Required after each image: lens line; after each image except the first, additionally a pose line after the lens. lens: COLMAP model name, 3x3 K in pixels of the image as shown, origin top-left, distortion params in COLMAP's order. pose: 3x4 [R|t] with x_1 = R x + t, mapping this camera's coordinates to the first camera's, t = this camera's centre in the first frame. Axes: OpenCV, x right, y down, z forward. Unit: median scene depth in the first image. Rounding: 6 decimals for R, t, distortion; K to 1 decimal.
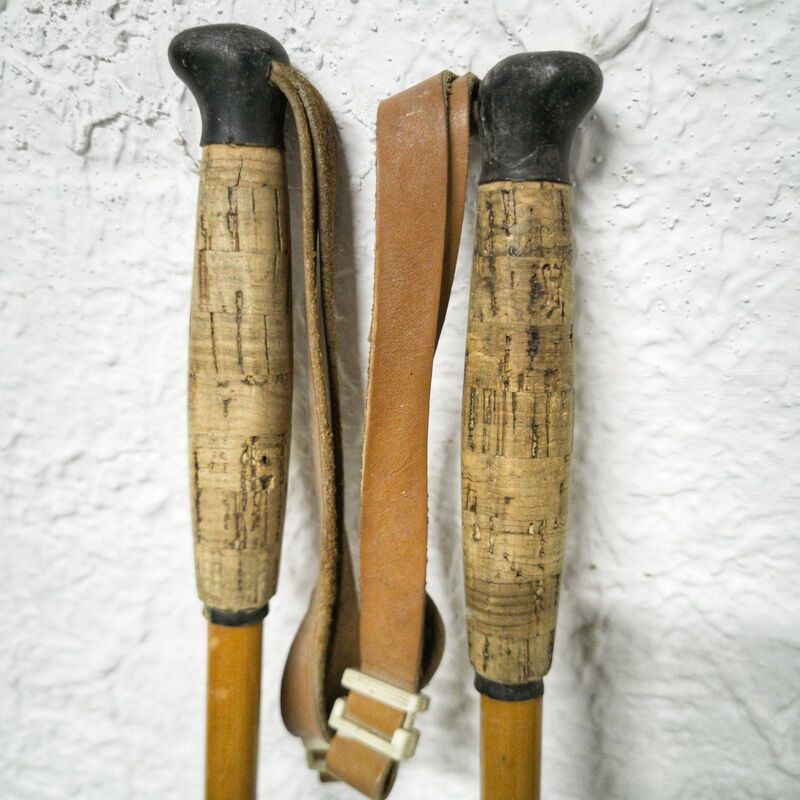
lens RADIAL K [[963.6, 0, 437.5], [0, 963.6, 399.7], [0, 0, 1]] dist [-0.022619, 0.012303]
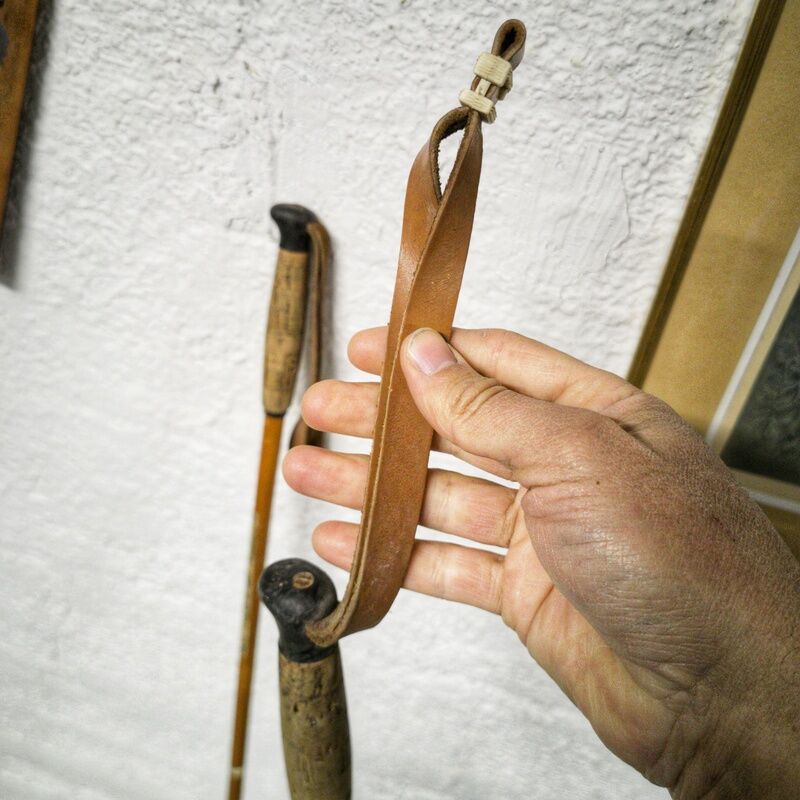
lens RADIAL K [[963.6, 0, 437.5], [0, 963.6, 399.7], [0, 0, 1]] dist [-0.022619, 0.012303]
pose [[0.992402, 0.119663, 0.028604, 0.164539], [-0.123030, 0.963186, 0.239032, -0.533333], [0.001052, -0.240735, 0.970590, -1.665525]]
